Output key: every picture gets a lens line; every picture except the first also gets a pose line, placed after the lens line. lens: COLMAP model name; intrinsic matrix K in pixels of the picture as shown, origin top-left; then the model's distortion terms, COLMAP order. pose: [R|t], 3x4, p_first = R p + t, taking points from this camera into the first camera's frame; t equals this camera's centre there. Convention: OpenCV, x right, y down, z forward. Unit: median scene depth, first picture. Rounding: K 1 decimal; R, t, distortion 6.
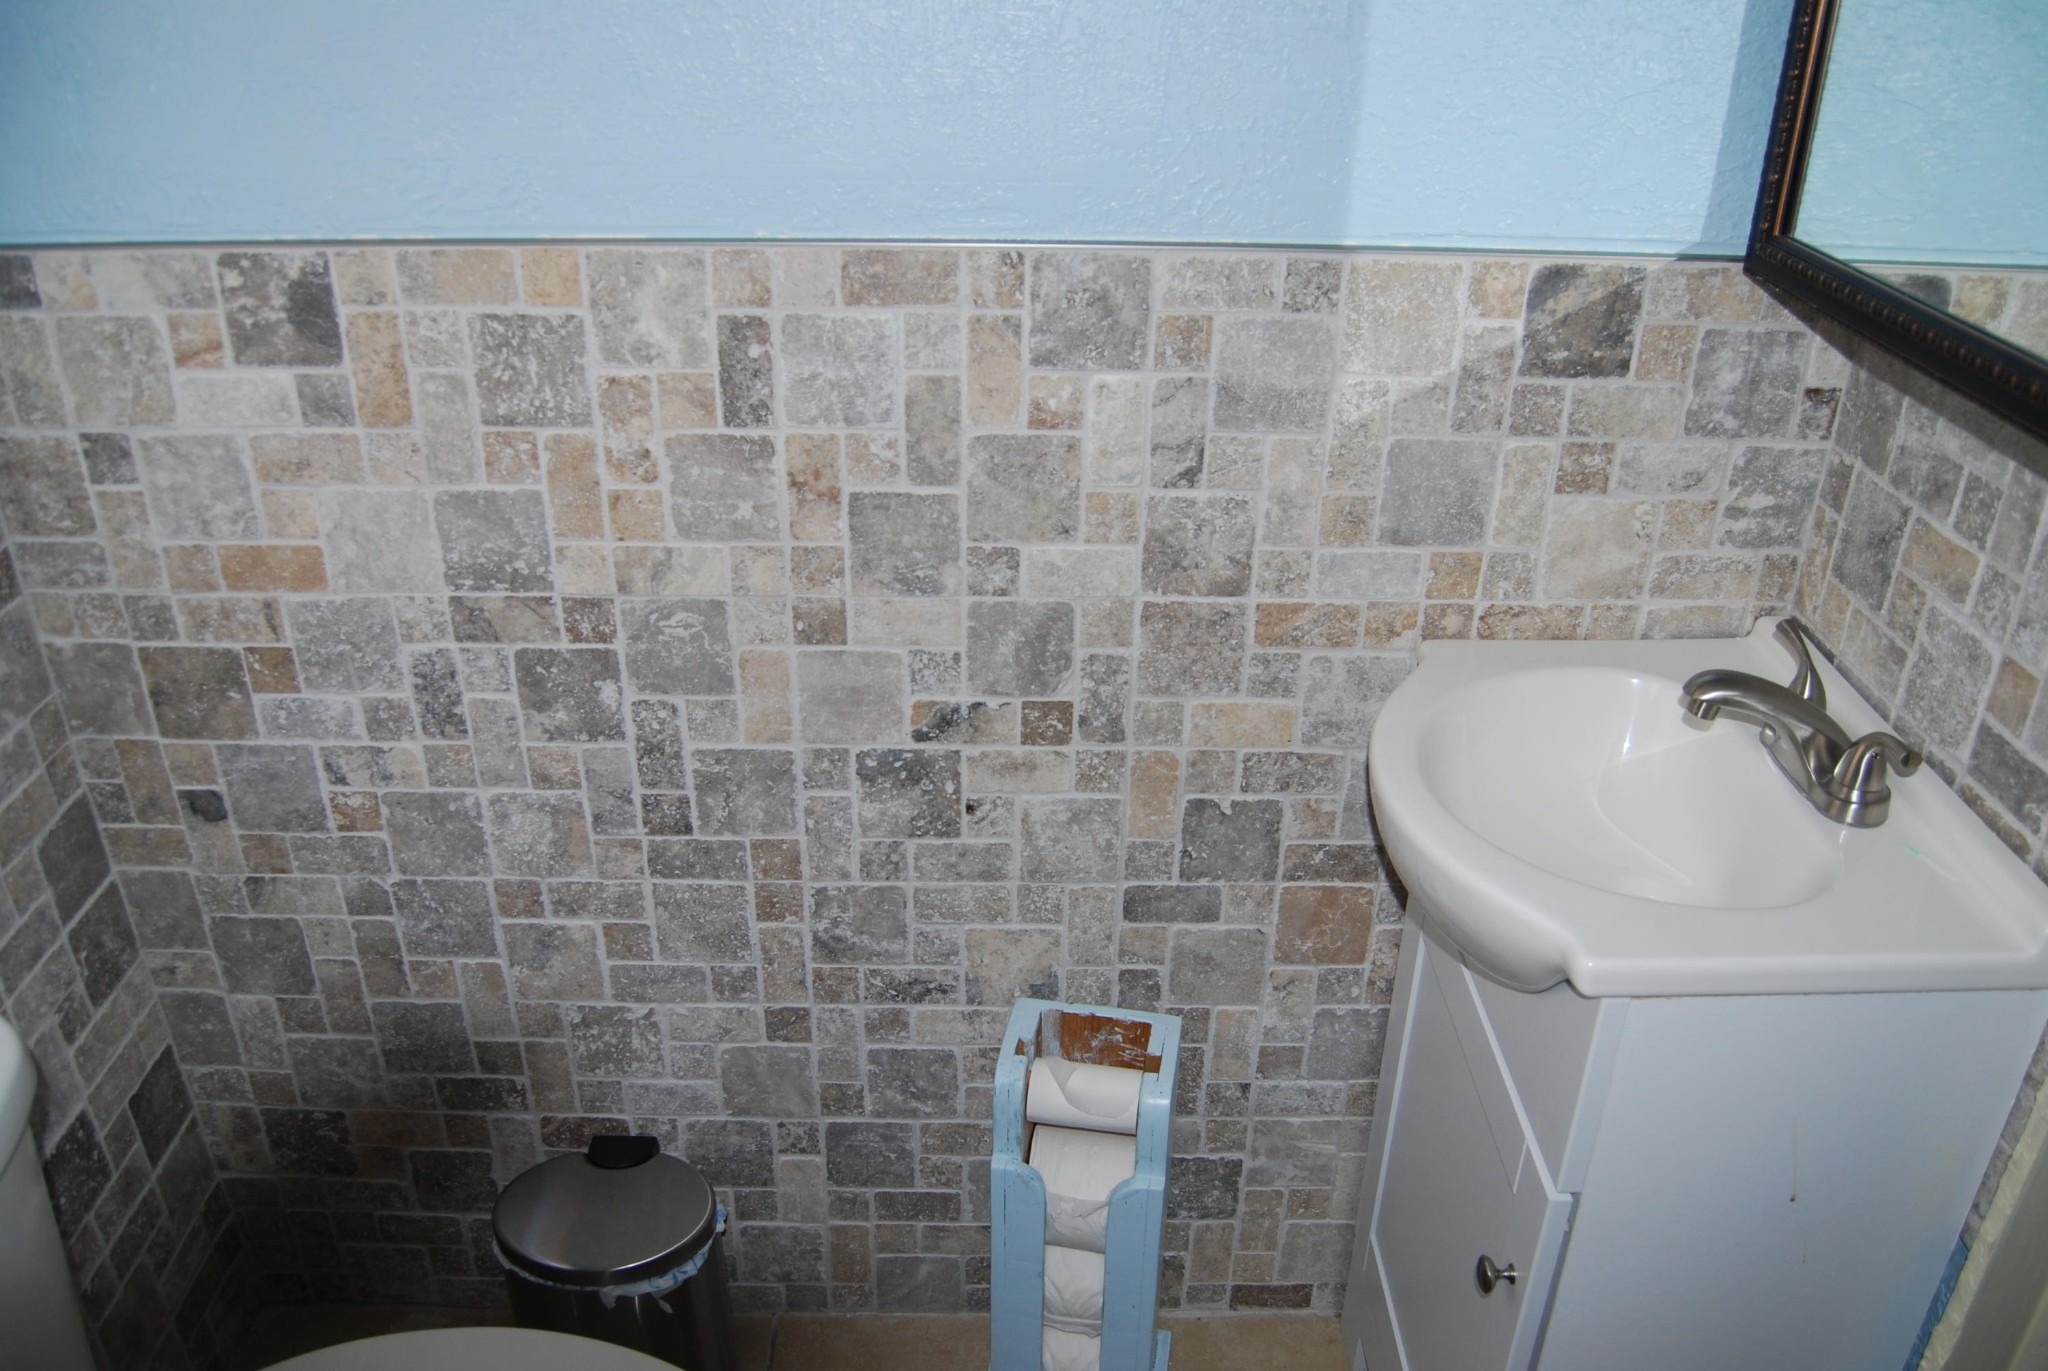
lens RADIAL K [[1599.3, 0, 1017.4], [0, 1599.3, 708.0], [0, 0, 1]] dist [-0.088632, 0.030908]
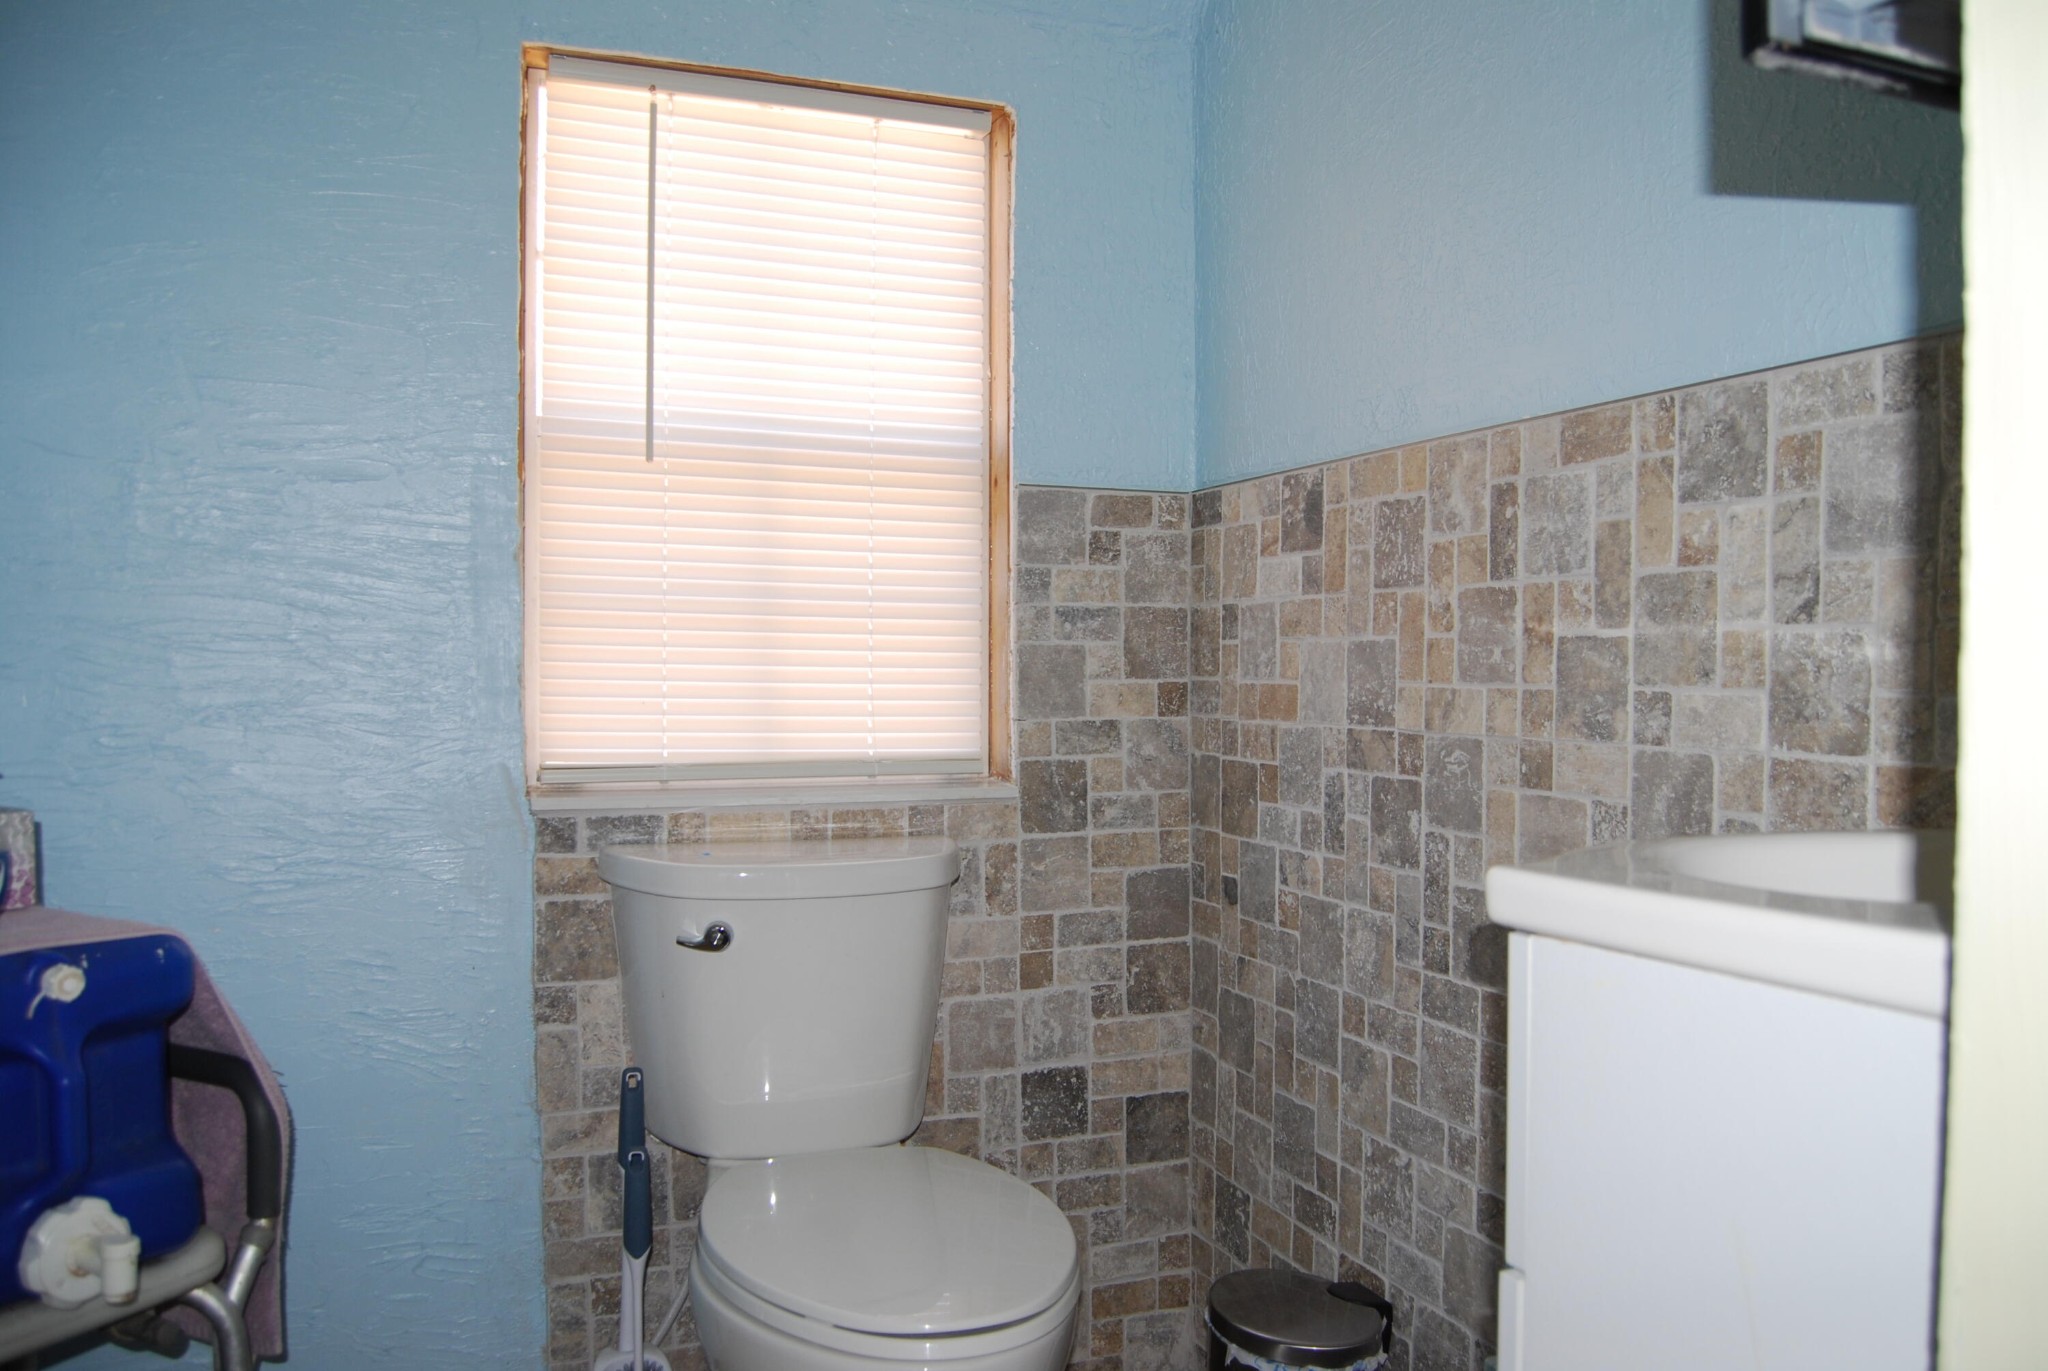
lens RADIAL K [[1599.3, 0, 1017.4], [0, 1599.3, 708.0], [0, 0, 1]] dist [-0.088632, 0.030908]
pose [[0.351253, 0.011060, -0.936215, 0.768949], [-0.444093, 0.882261, -0.156194, 0.239033], [0.824259, 0.470630, 0.314809, 0.363598]]
